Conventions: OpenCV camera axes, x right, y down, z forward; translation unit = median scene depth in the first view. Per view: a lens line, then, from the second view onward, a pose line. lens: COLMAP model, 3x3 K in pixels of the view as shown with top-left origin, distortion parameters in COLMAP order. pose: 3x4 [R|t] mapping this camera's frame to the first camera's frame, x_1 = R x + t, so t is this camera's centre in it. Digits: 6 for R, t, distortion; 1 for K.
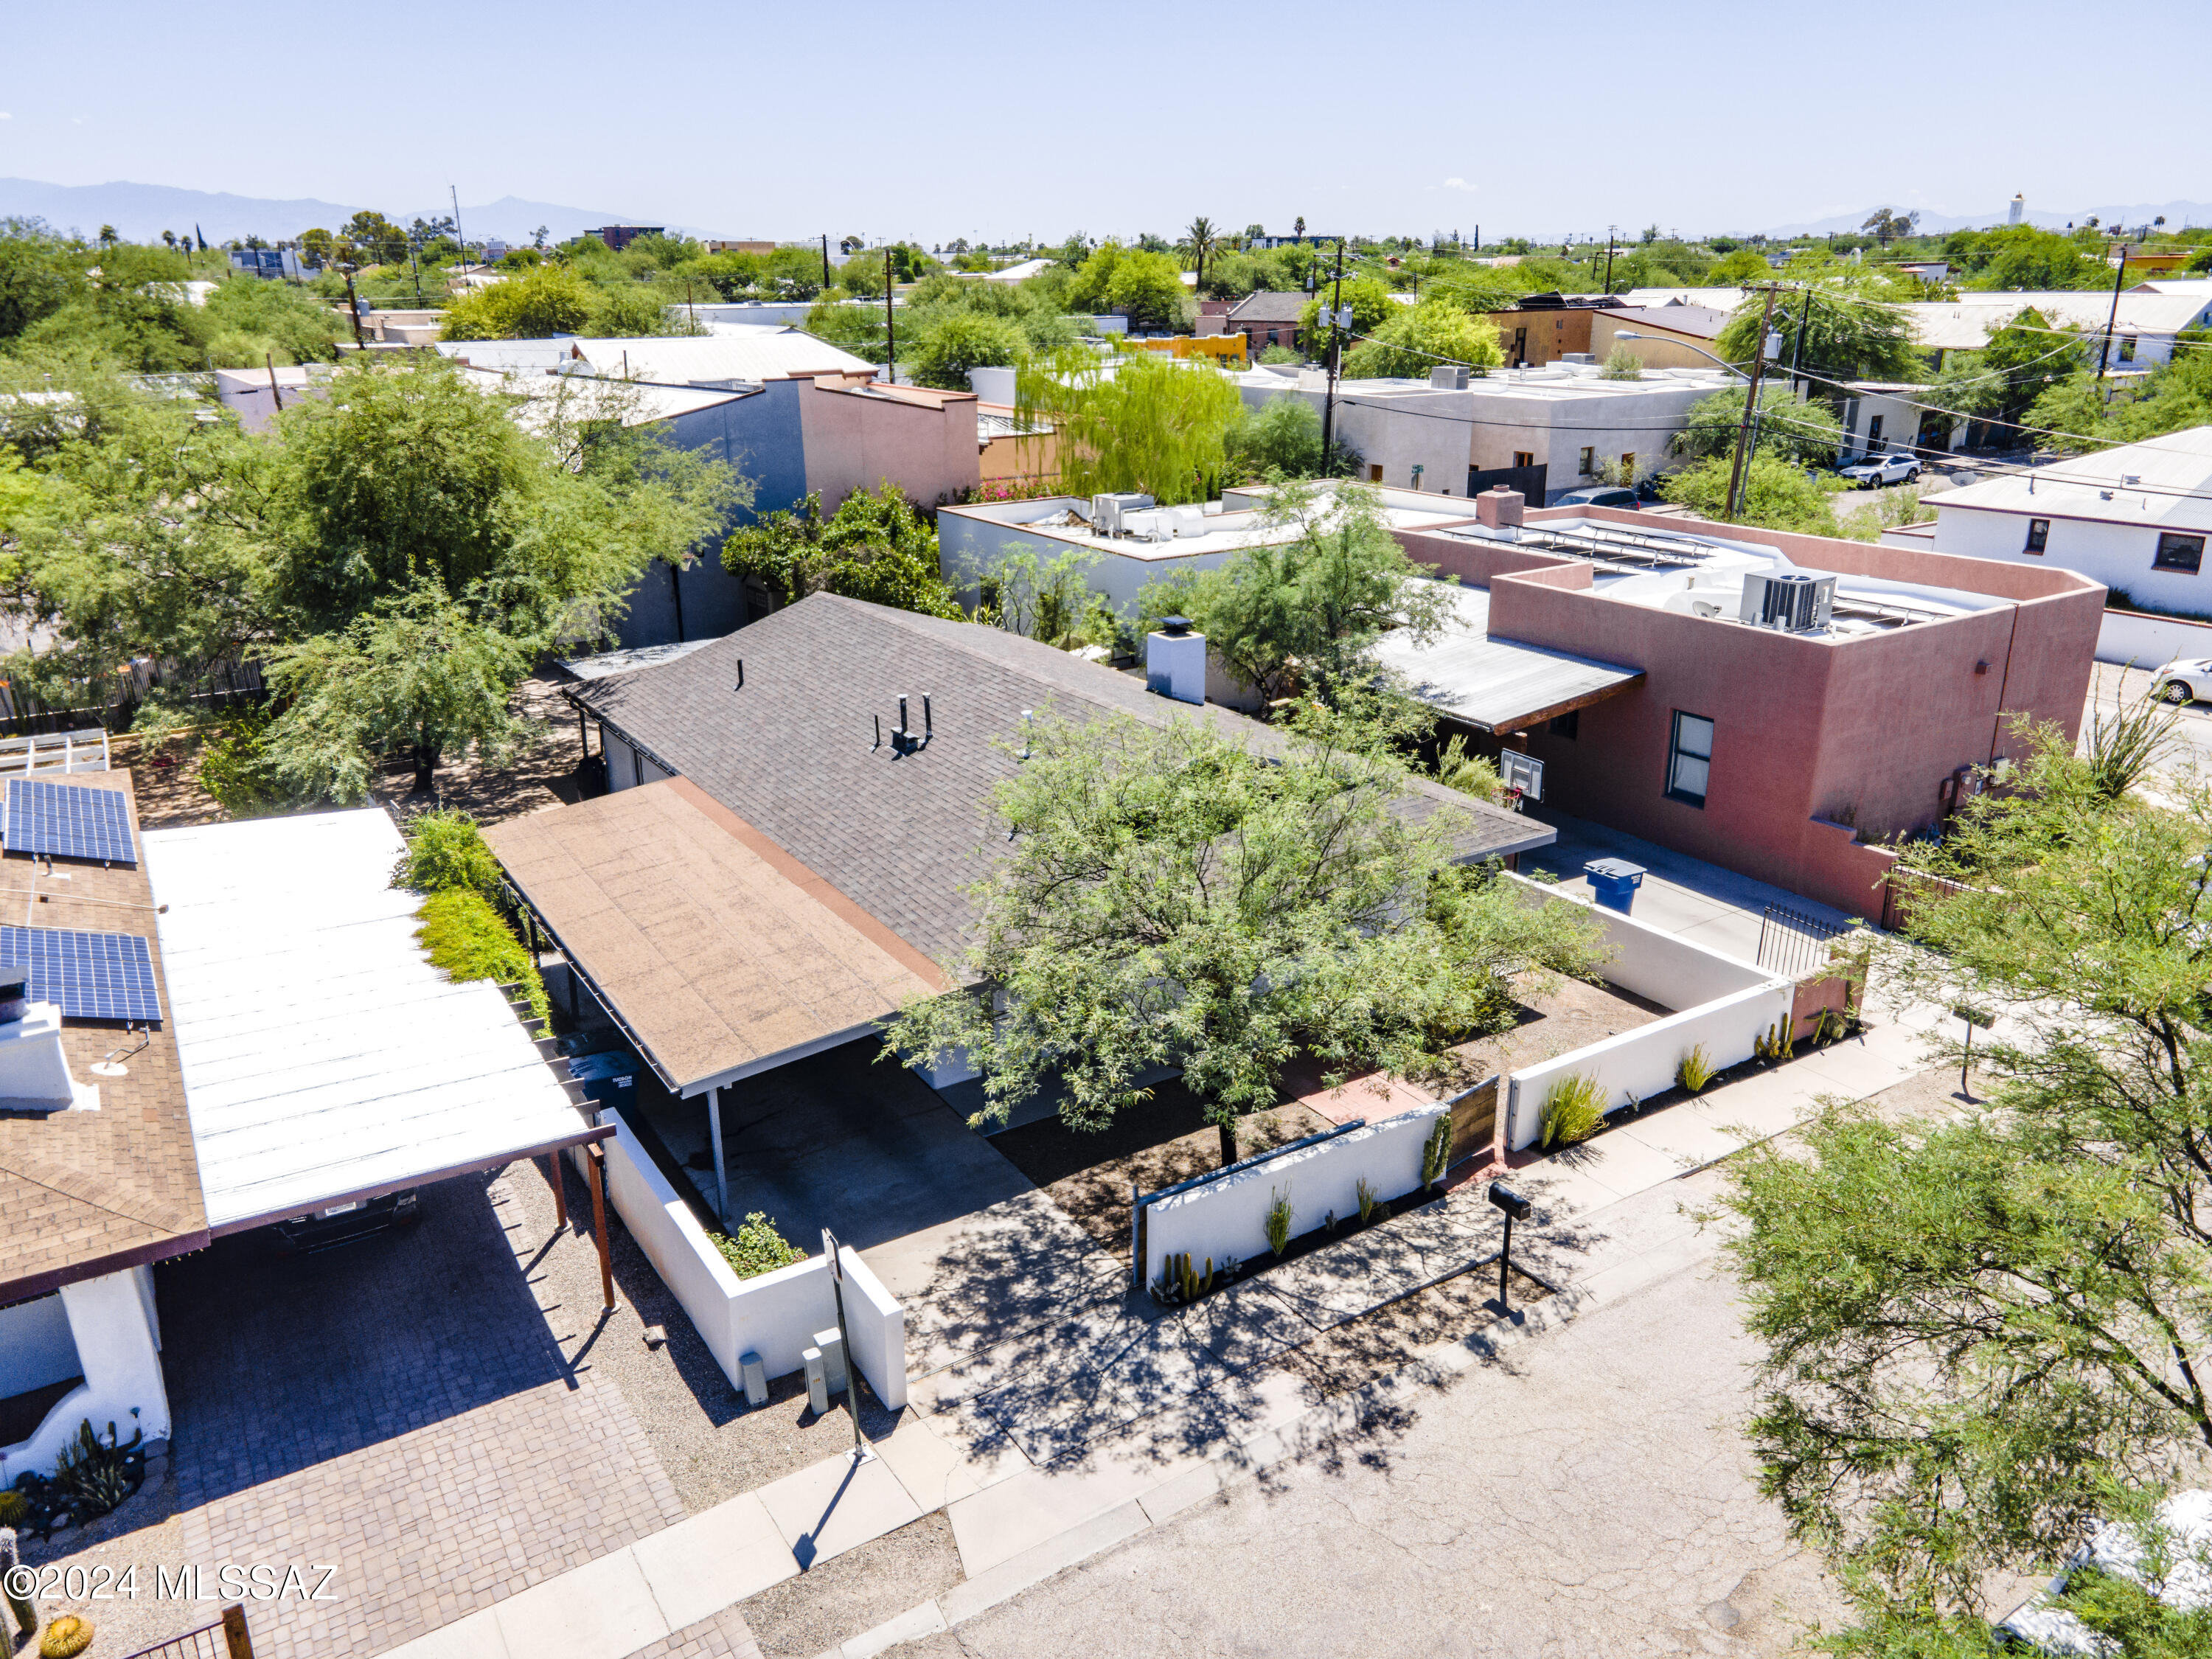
lens RADIAL K [[1608.7, 0, 1092.4], [0, 1608.7, 824.1], [0, 0, 1]] dist [0.035344, 0.016877]
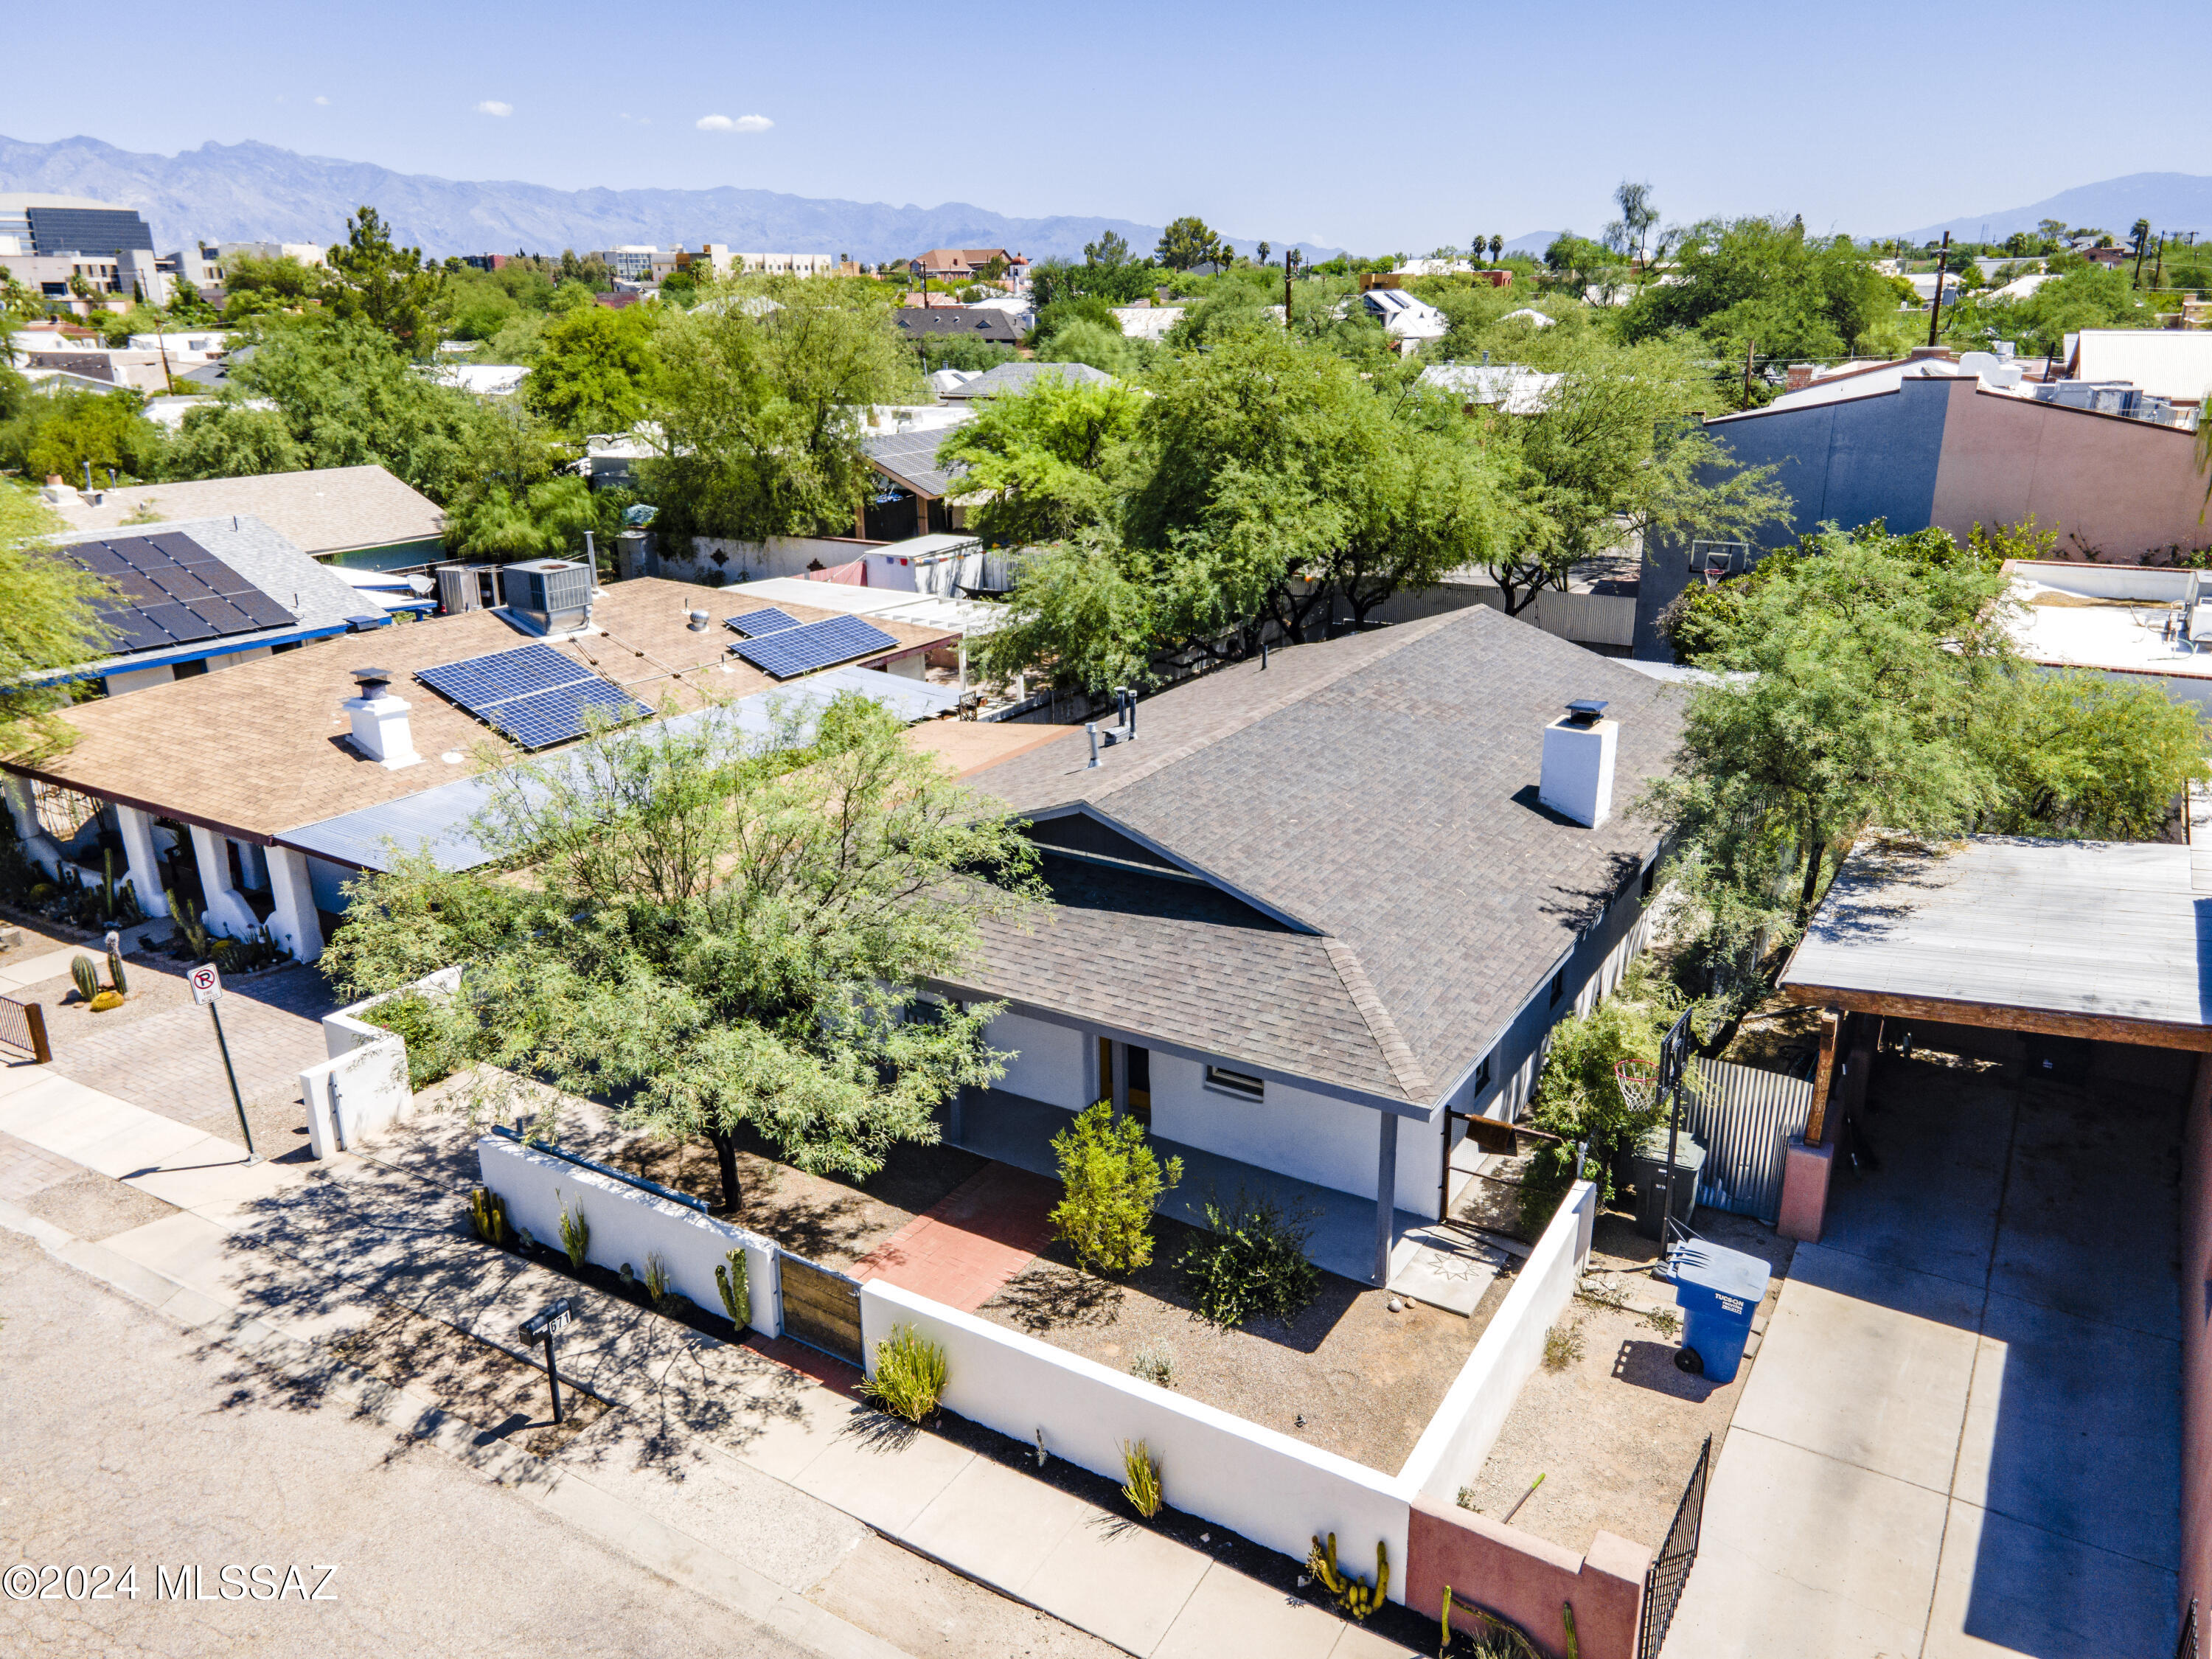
lens RADIAL K [[1608.7, 0, 1105.4], [0, 1608.7, 818.4], [0, 0, 1]] dist [0.035344, 0.016877]
pose [[0.439809, 0.282067, -0.852647, 1.028897], [-0.290401, 0.943061, 0.162183, -0.231646], [0.849844, 0.176280, 0.496679, 0.784215]]
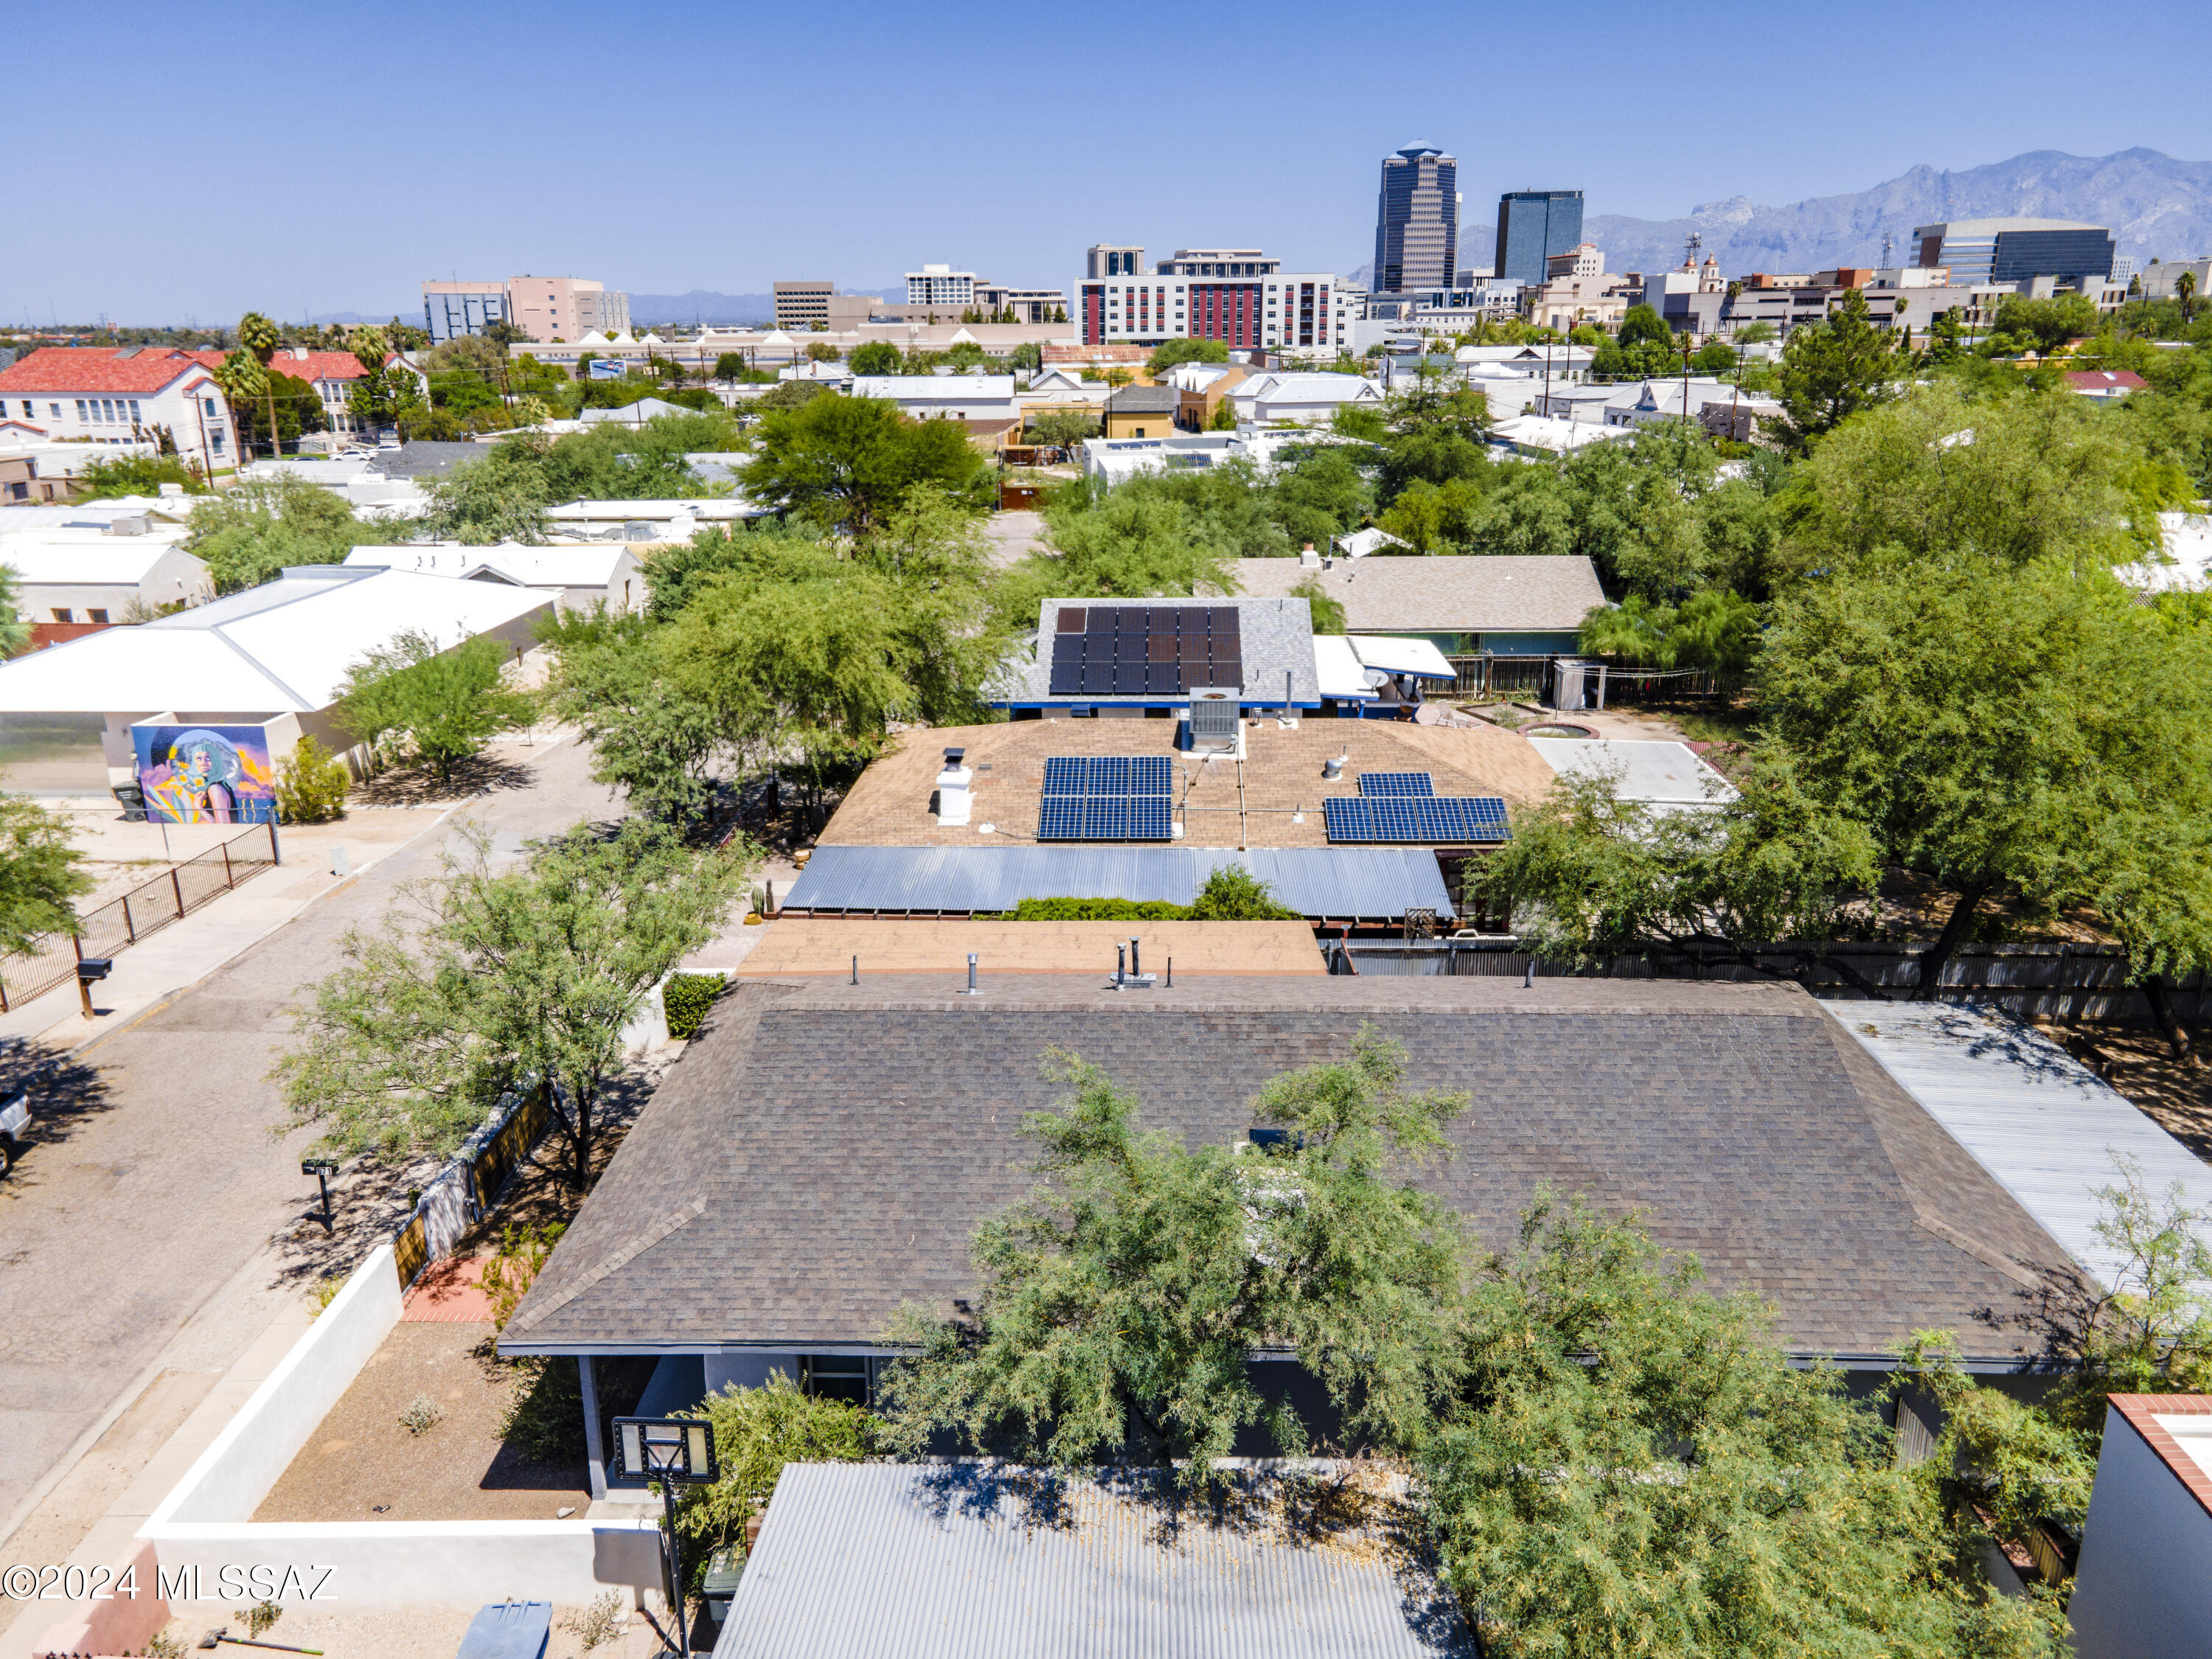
lens RADIAL K [[1608.7, 0, 1115.9], [0, 1608.7, 817.3], [0, 0, 1]] dist [0.035344, 0.016877]
pose [[-0.551078, 0.256481, -0.794059, 0.912265], [-0.270415, 0.845350, 0.460717, -0.843764], [0.789423, 0.468617, -0.396497, 1.949342]]
